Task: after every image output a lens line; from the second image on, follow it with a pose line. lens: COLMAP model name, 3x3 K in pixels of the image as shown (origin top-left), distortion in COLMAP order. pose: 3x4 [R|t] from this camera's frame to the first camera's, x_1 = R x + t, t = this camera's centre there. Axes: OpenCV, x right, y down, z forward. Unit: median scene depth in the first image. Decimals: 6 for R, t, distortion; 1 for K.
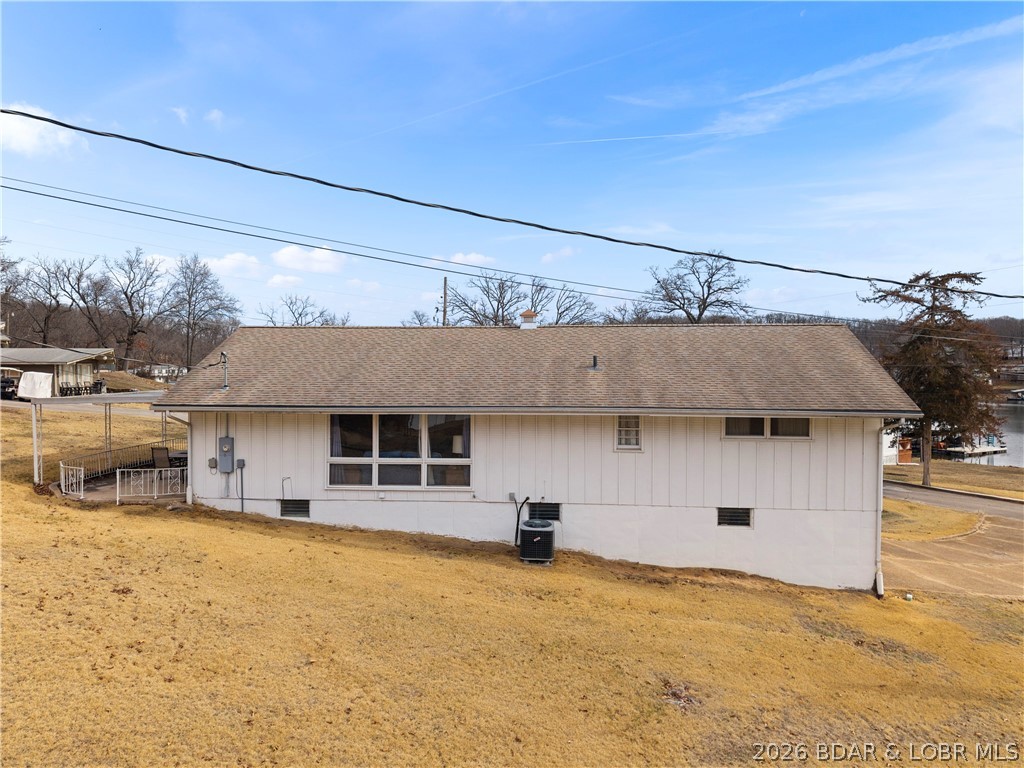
lens RADIAL K [[690.1, 0, 512.0], [0, 690.1, 384.0], [0, 0, 1]] dist [0.008545, -0.003602]
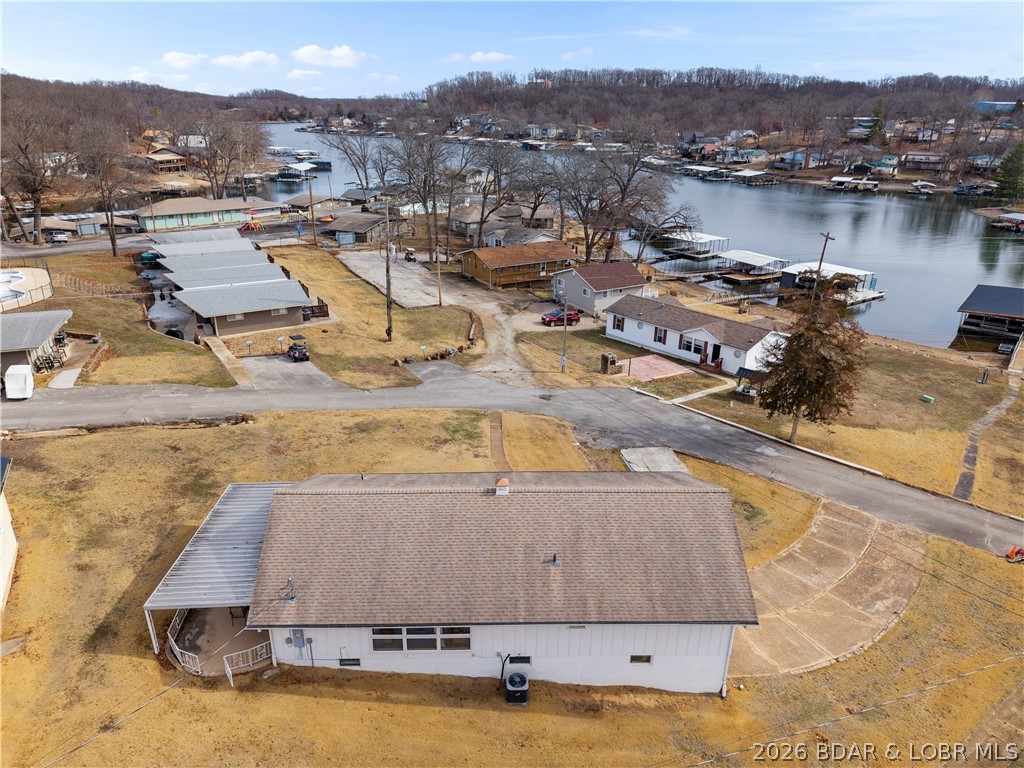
lens RADIAL K [[690.1, 0, 512.0], [0, 690.1, 384.0], [0, 0, 1]] dist [0.008545, -0.003602]
pose [[0.993369, -0.031115, 0.110681, -0.122894], [-0.009128, 0.938302, 0.345698, -0.932933], [-0.114608, -0.344415, 0.931796, -0.213076]]
